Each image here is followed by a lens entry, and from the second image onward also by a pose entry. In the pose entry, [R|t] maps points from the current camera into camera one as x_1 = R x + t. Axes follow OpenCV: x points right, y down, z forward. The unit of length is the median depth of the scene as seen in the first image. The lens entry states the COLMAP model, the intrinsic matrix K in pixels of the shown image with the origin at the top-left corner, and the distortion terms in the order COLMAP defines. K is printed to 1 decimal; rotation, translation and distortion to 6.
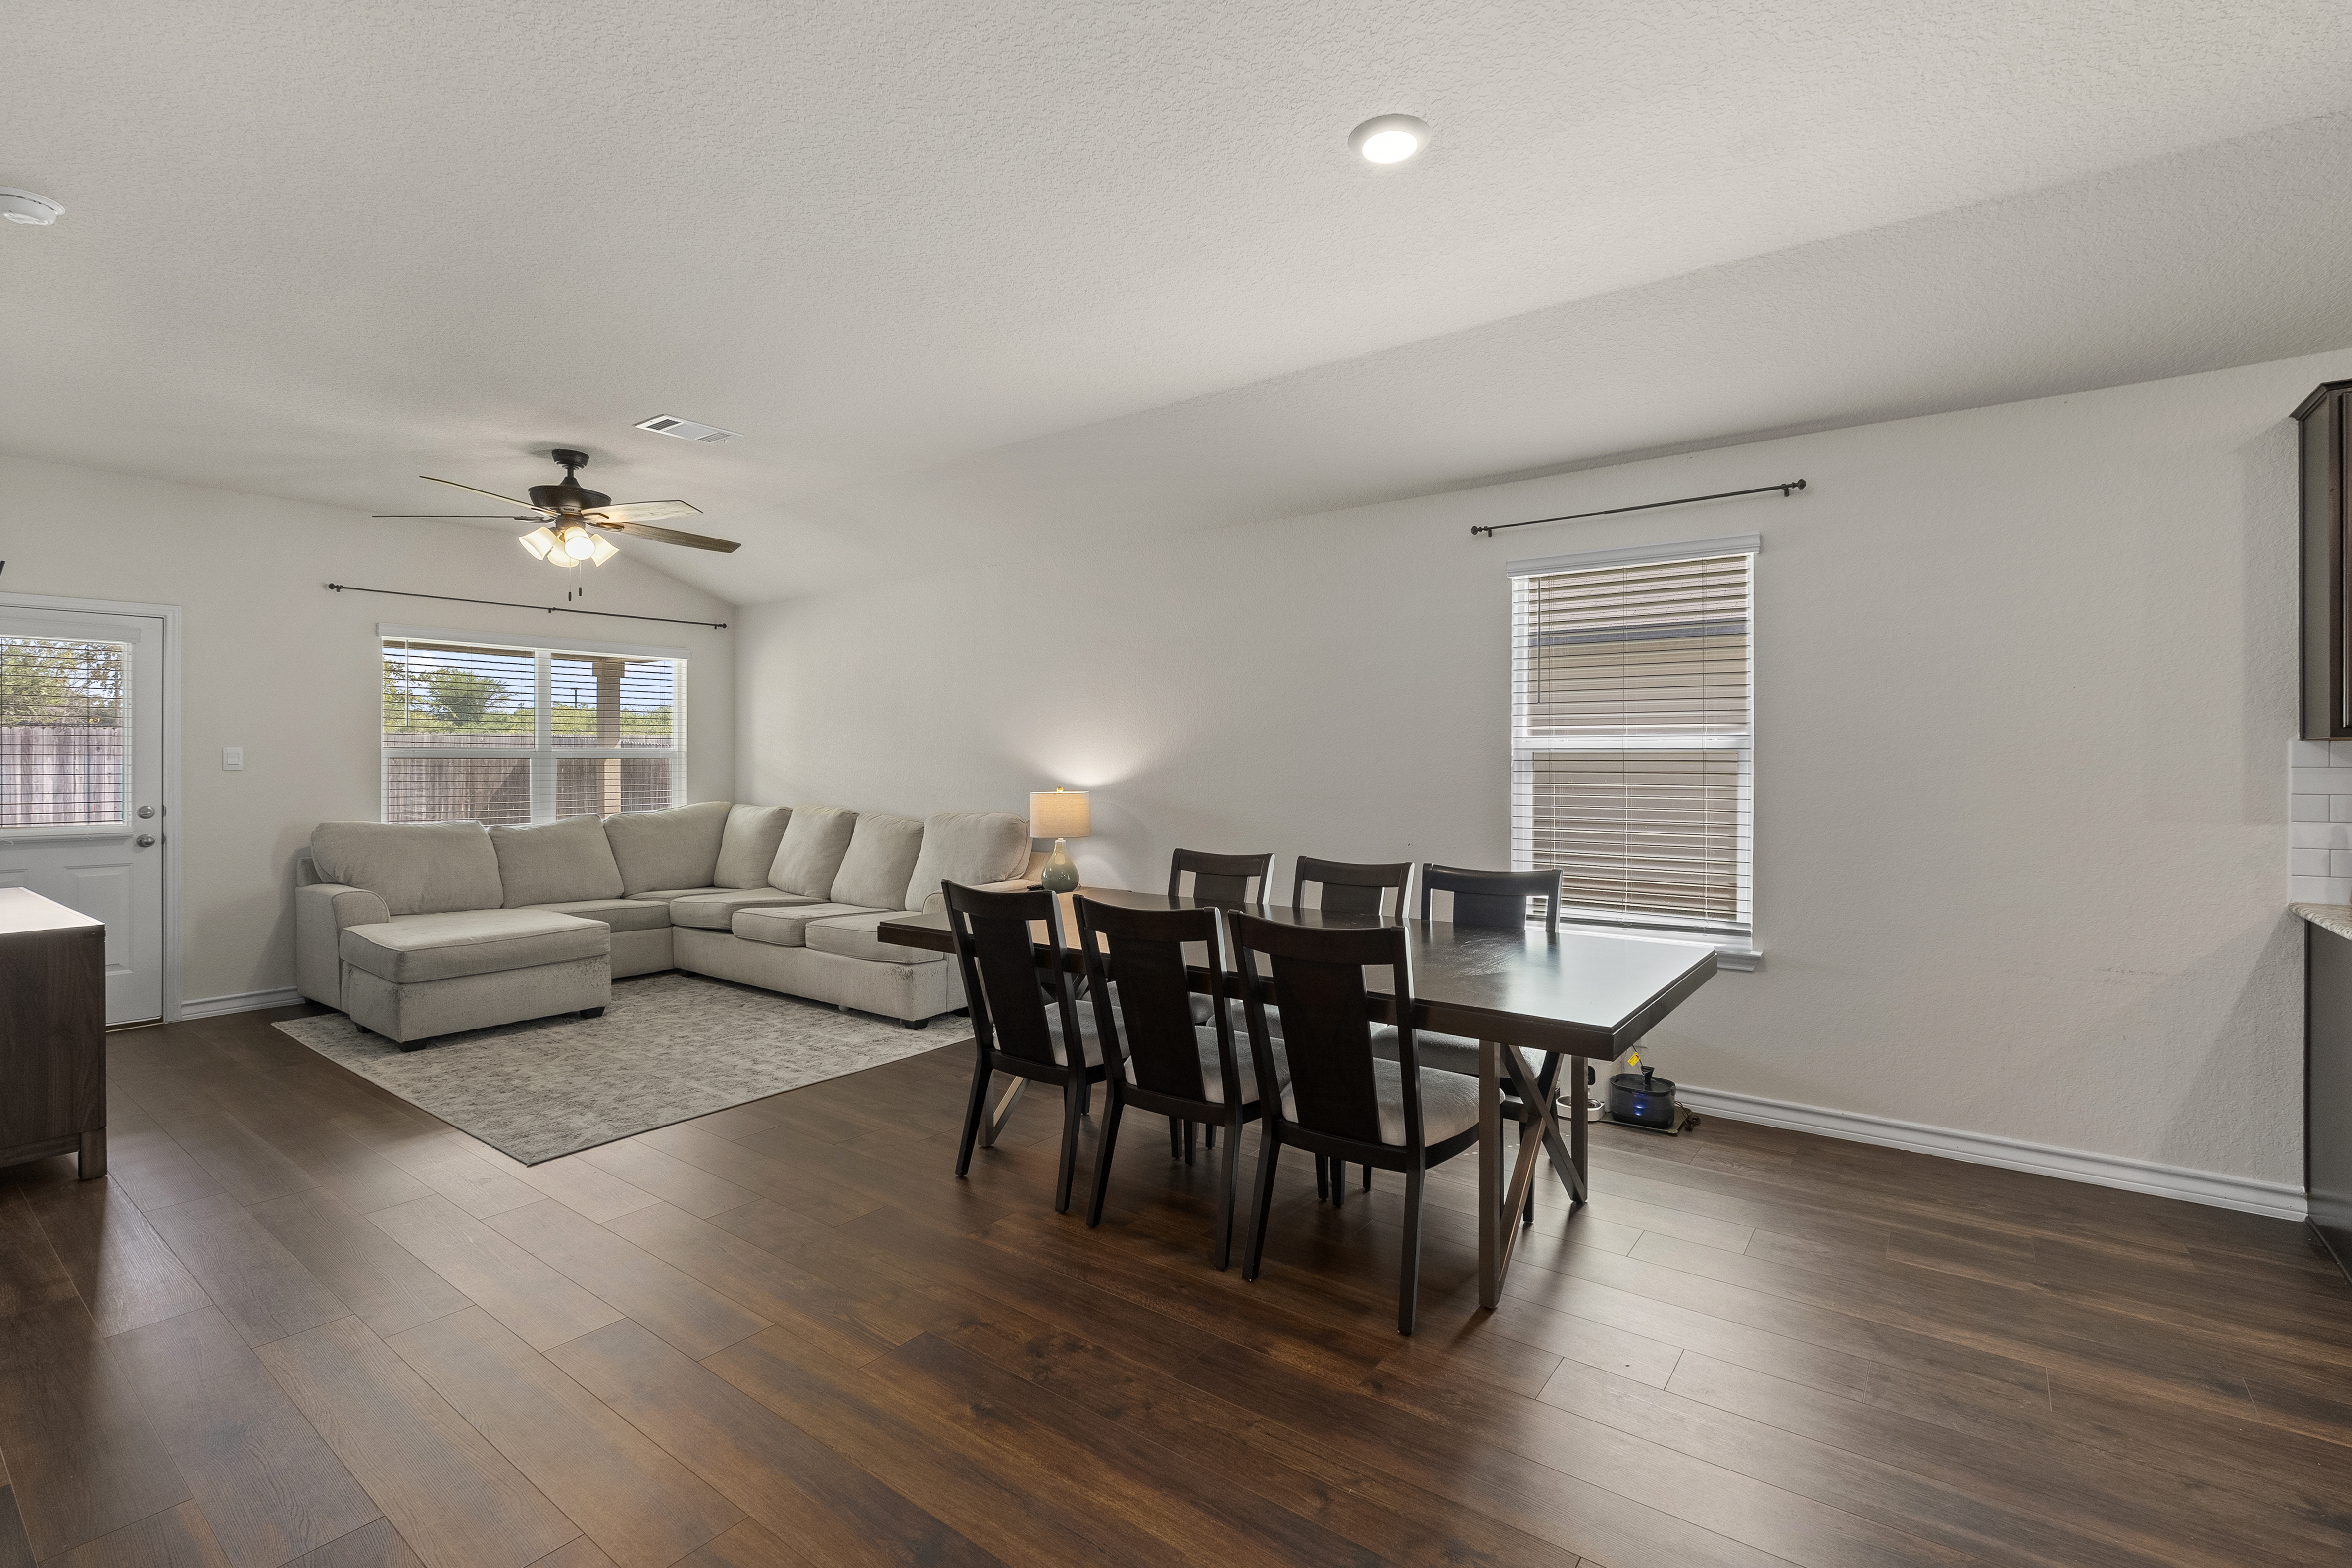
lens RADIAL K [[1053.9, 0, 1201.3], [0, 1053.9, 766.5], [0, 0, 1]] dist [-0.009199, 0.000599]
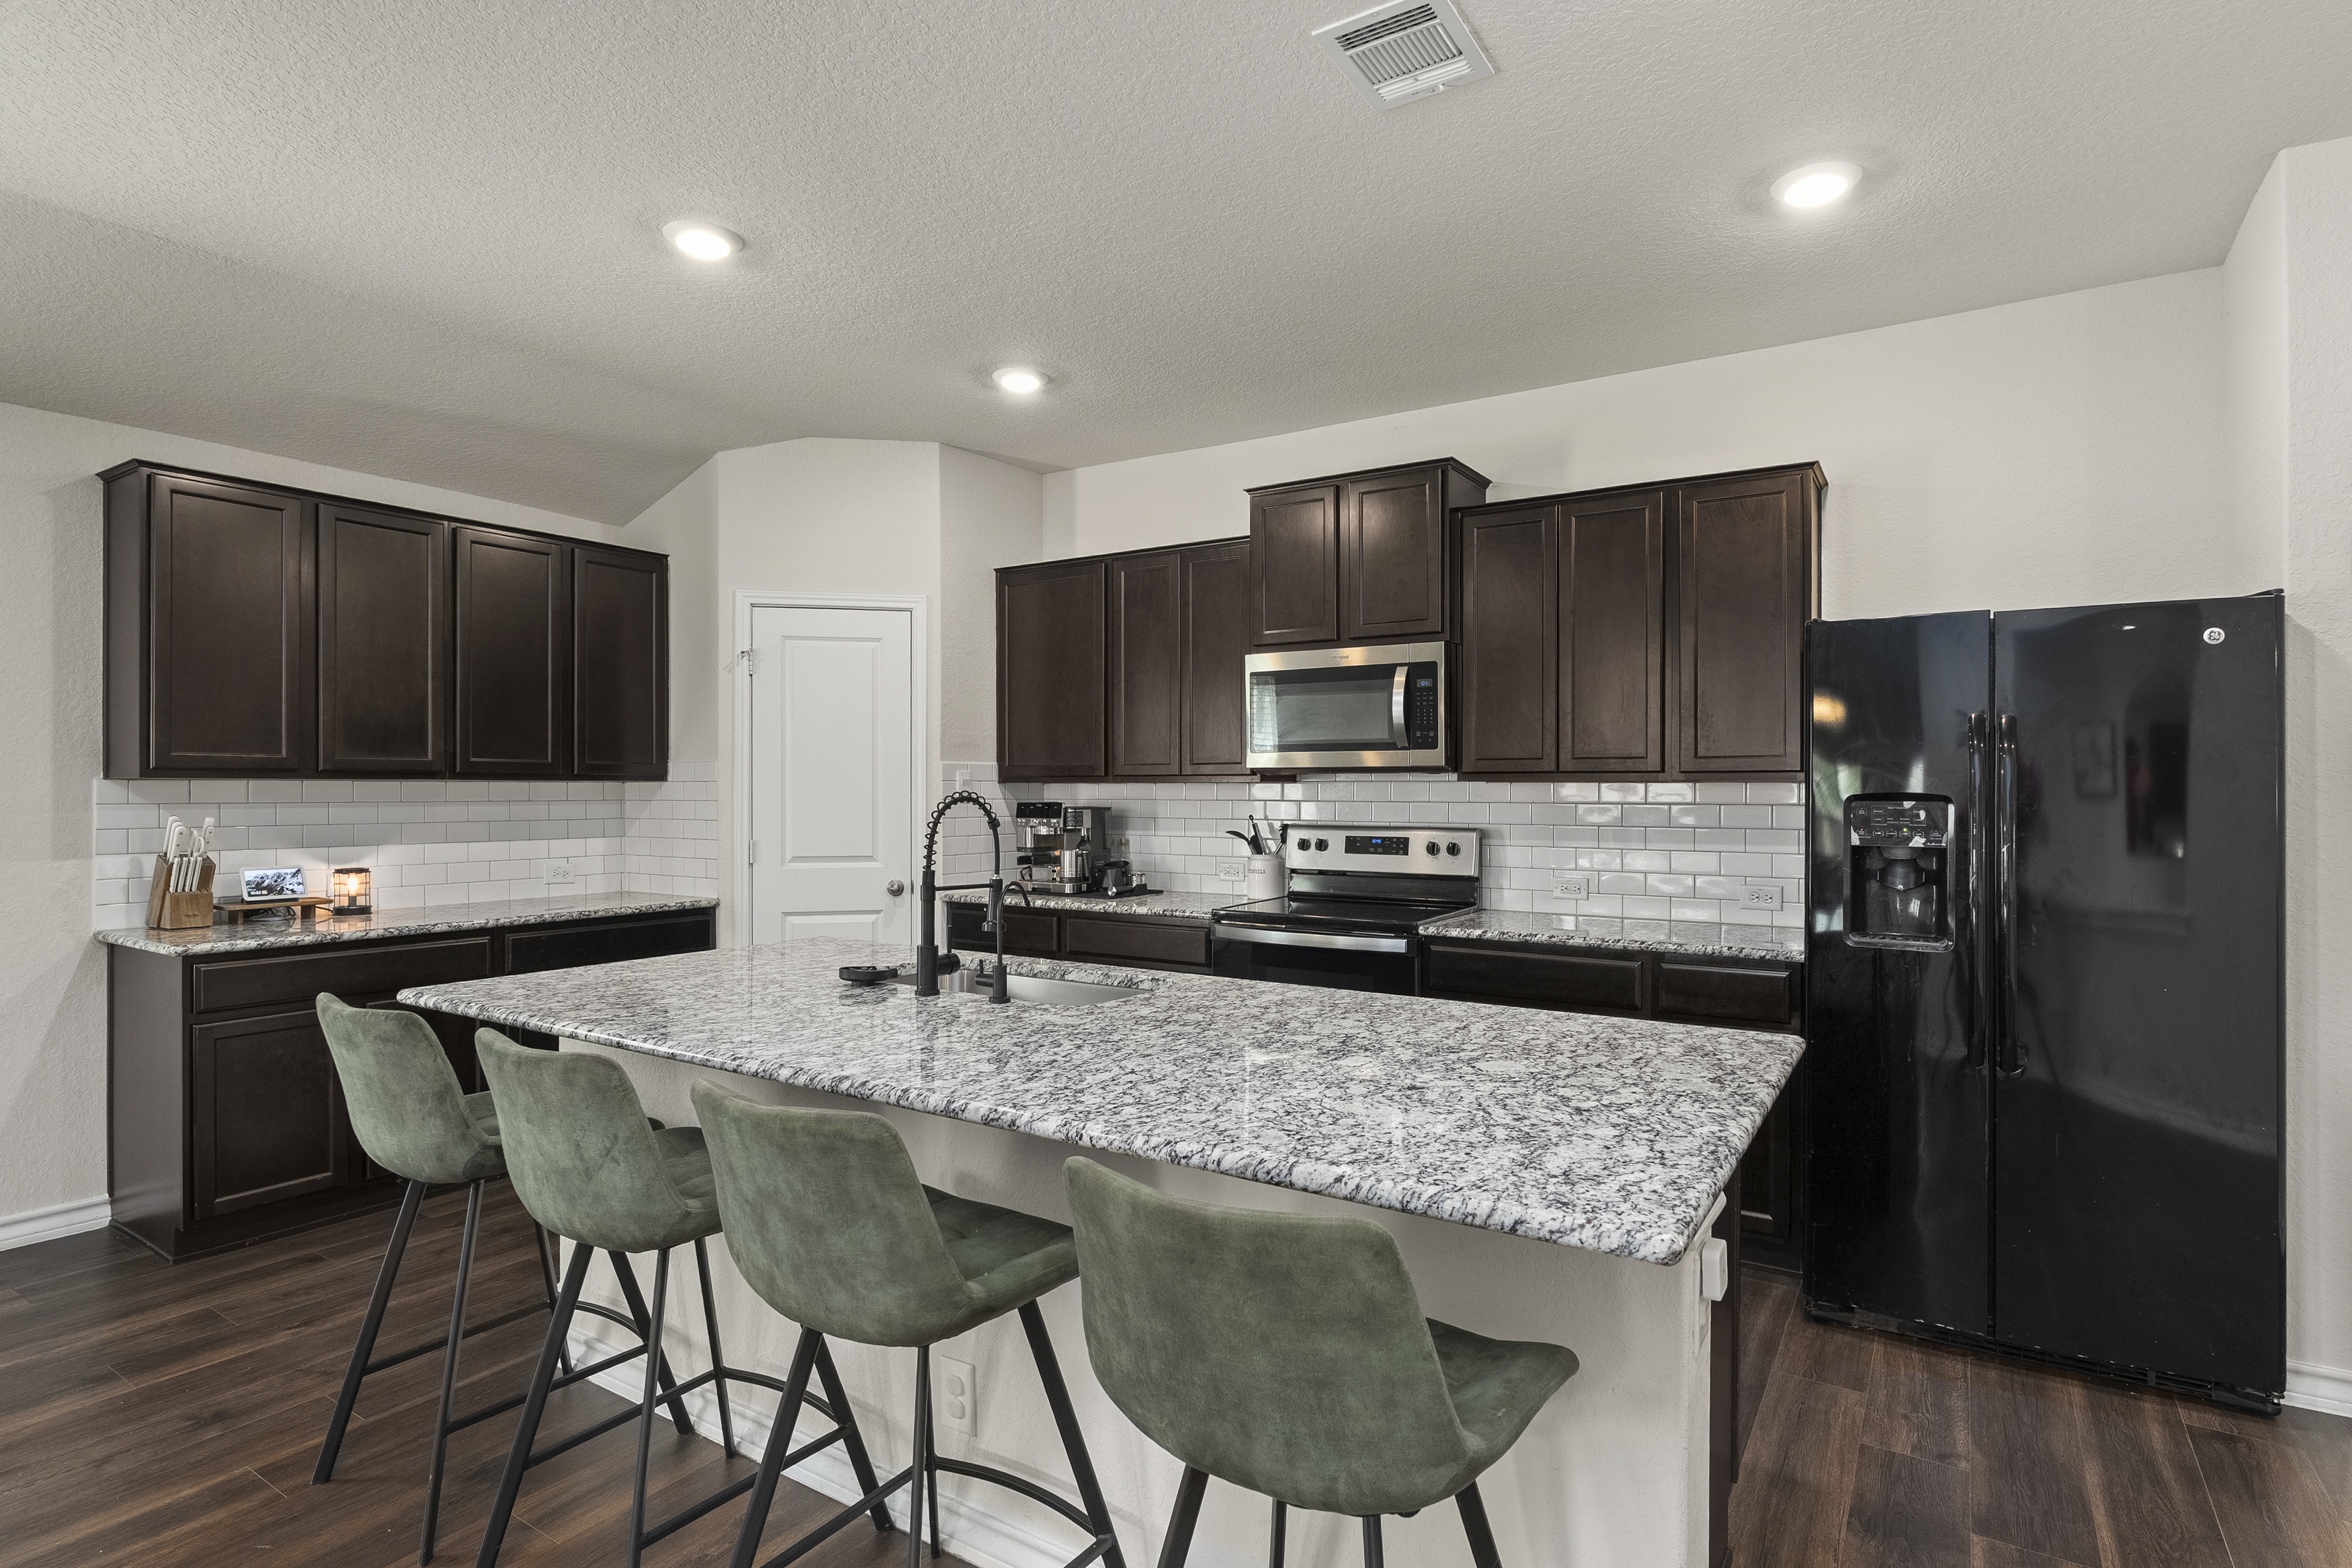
lens RADIAL K [[1192.7, 0, 1186.3], [0, 1192.7, 783.8], [0, 0, 1]] dist [-0.007071, -0.000546]
pose [[-0.054559, 0.004686, 0.998500, -0.142751], [0.003136, 0.999985, -0.004521, -0.007019], [-0.998506, 0.002885, -0.054573, -0.030140]]
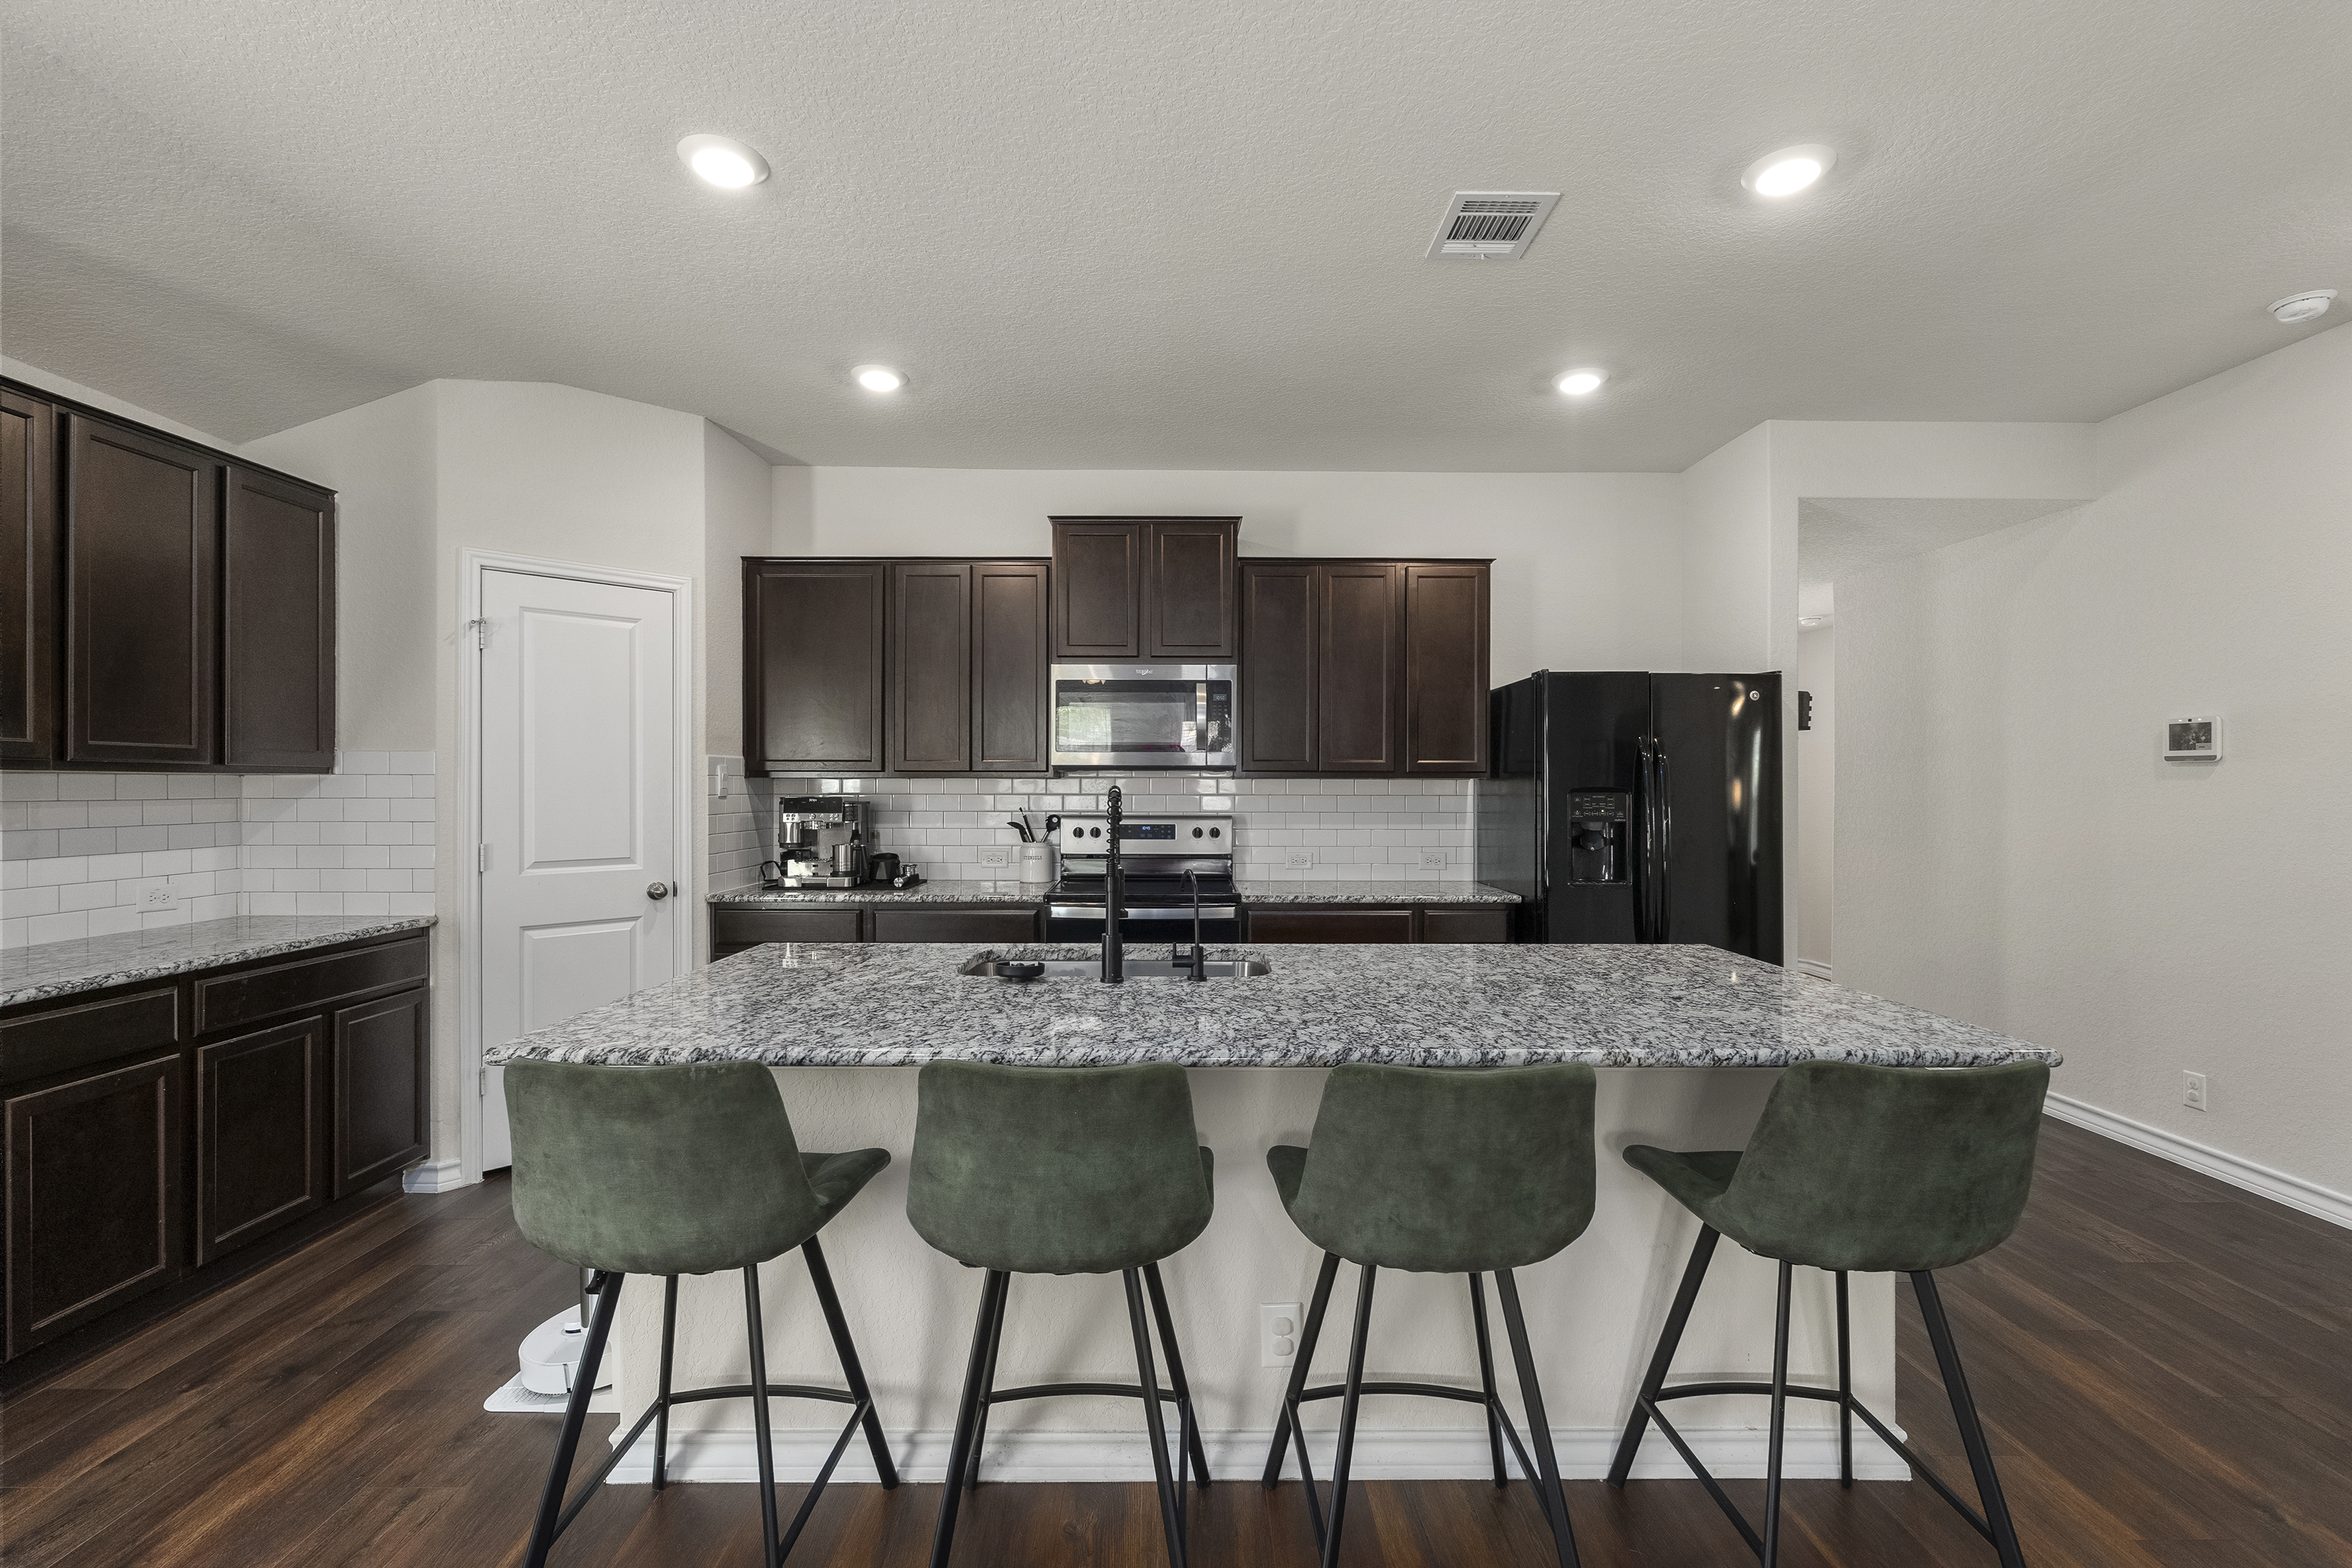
lens RADIAL K [[1039.3, 0, 1176.0], [0, 1039.3, 784.0], [0, 0, 1]] dist [-0.002328, 0.000392]
pose [[-0.592576, -0.000435, 0.805514, -0.015122], [0.002332, 0.999995, 0.002255, -0.008715], [-0.805511, 0.003215, -0.592572, 0.311945]]
